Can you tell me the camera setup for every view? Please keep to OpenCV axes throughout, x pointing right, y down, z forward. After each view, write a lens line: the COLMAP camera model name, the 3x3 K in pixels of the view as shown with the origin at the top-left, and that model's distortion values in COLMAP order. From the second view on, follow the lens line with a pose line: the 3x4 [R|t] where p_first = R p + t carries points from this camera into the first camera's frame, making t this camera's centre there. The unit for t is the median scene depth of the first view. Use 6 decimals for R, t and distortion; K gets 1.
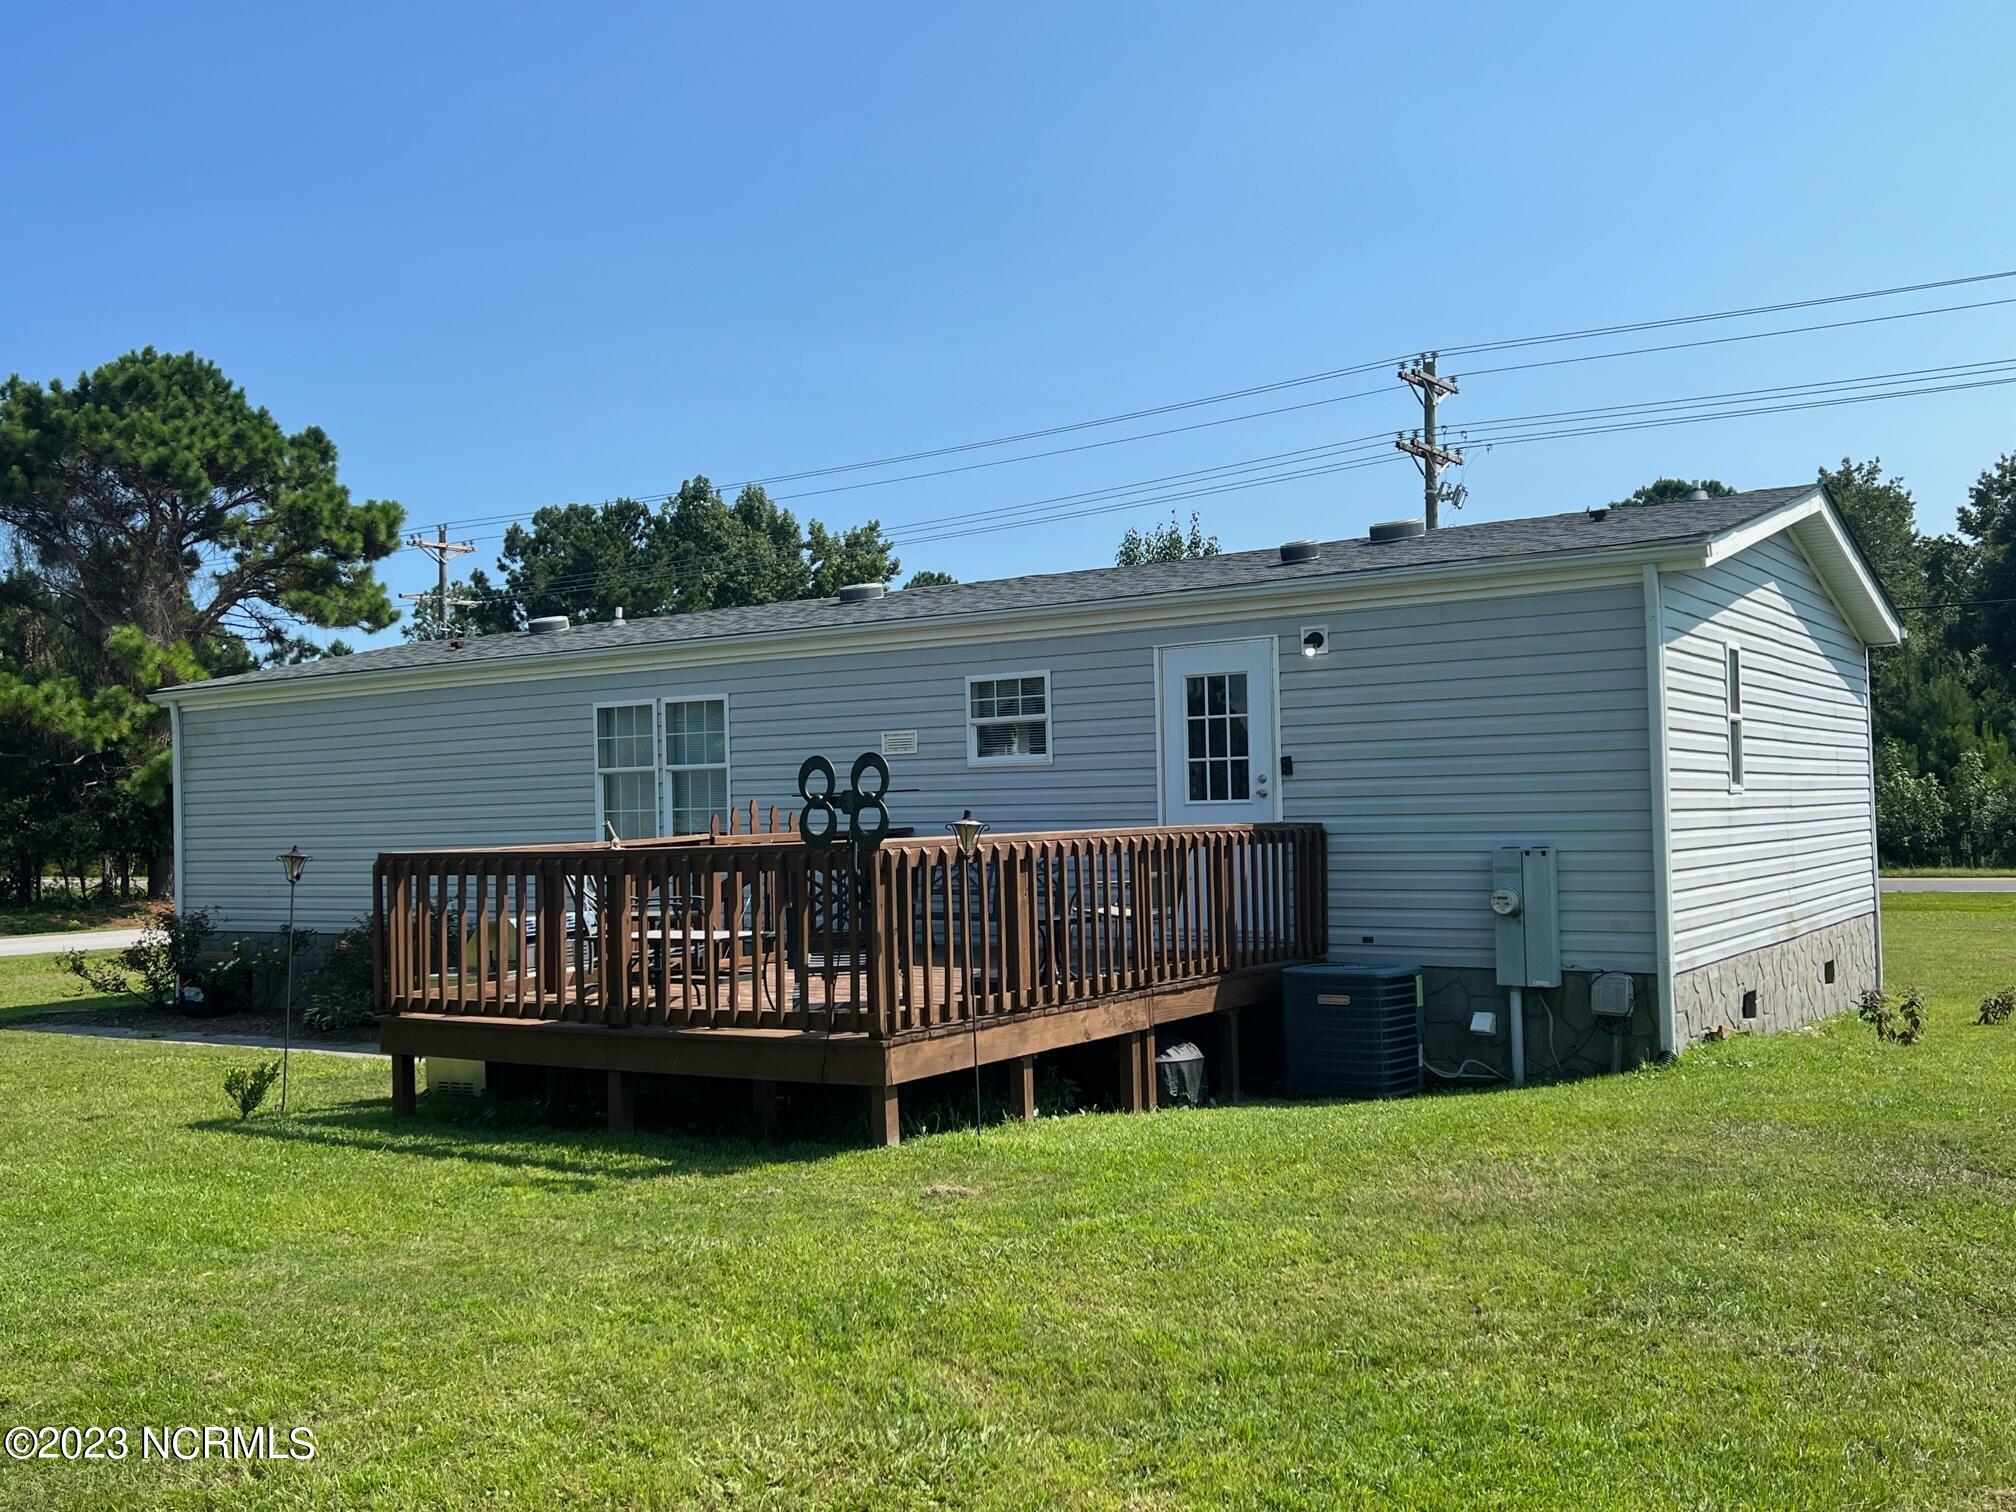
lens RADIAL K [[1790.5, 0, 907.9], [0, 1790.5, 759.3], [0, 0, 1]] dist [0.080955, -0.005122]
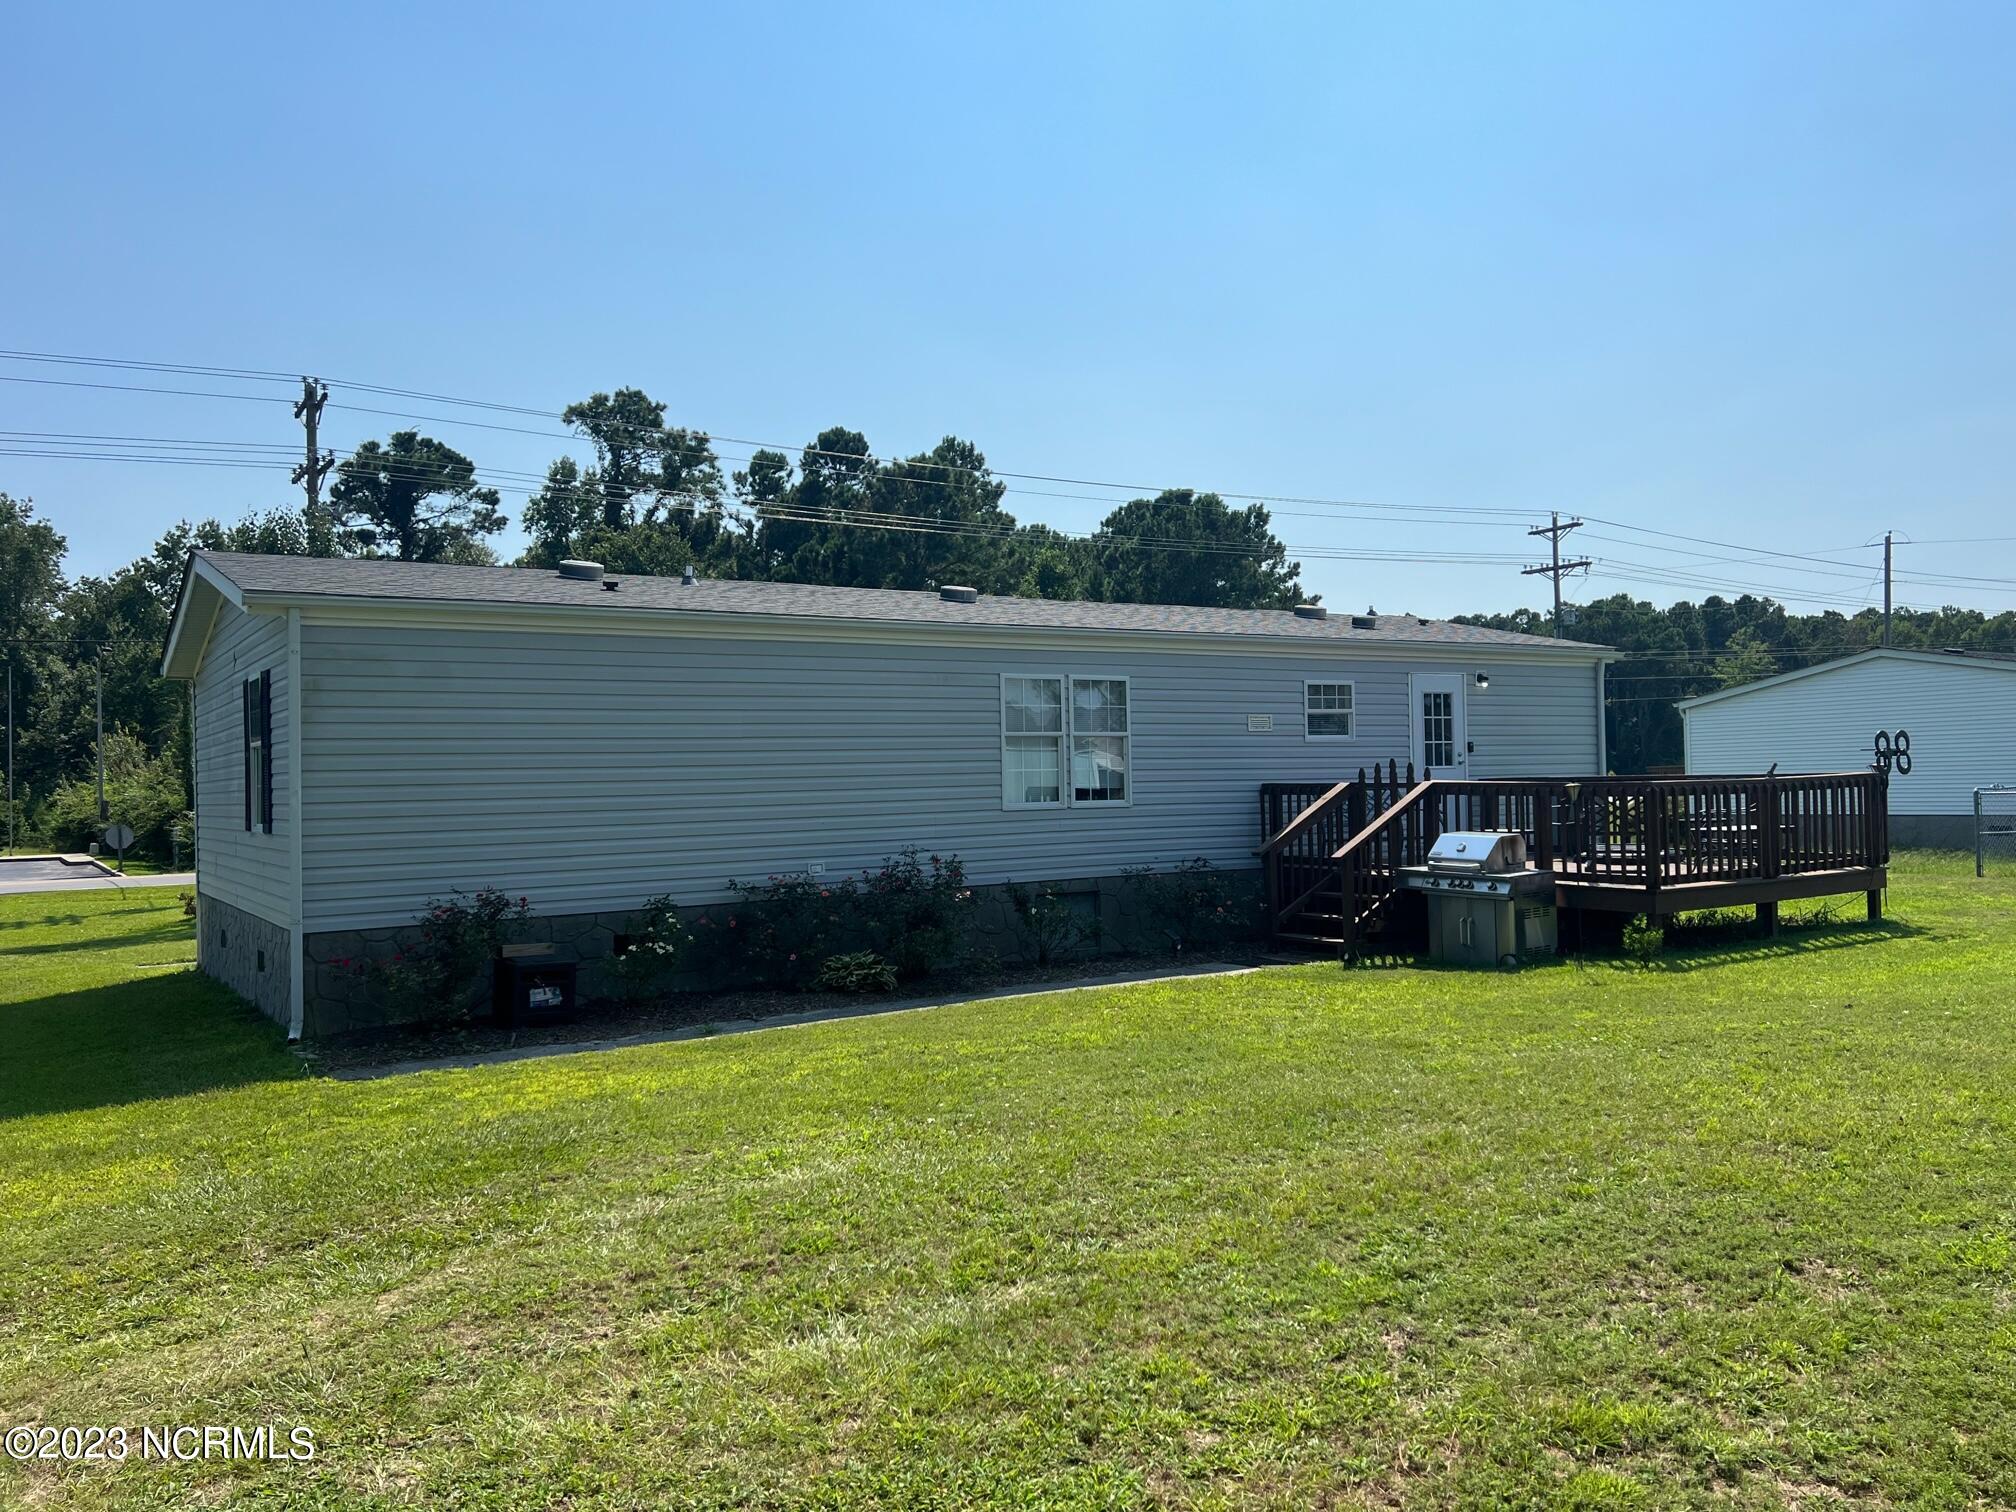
lens RADIAL K [[1655.4, 0, 1008.0], [0, 1655.4, 756.0], [0, 0, 1]] dist [0.011785, 0.005016]
pose [[0.357409, 0.029514, 0.933482, -1.442324], [-0.013486, 0.999559, -0.026439, 0.059893], [-0.933851, -0.003140, 0.357649, 0.818993]]
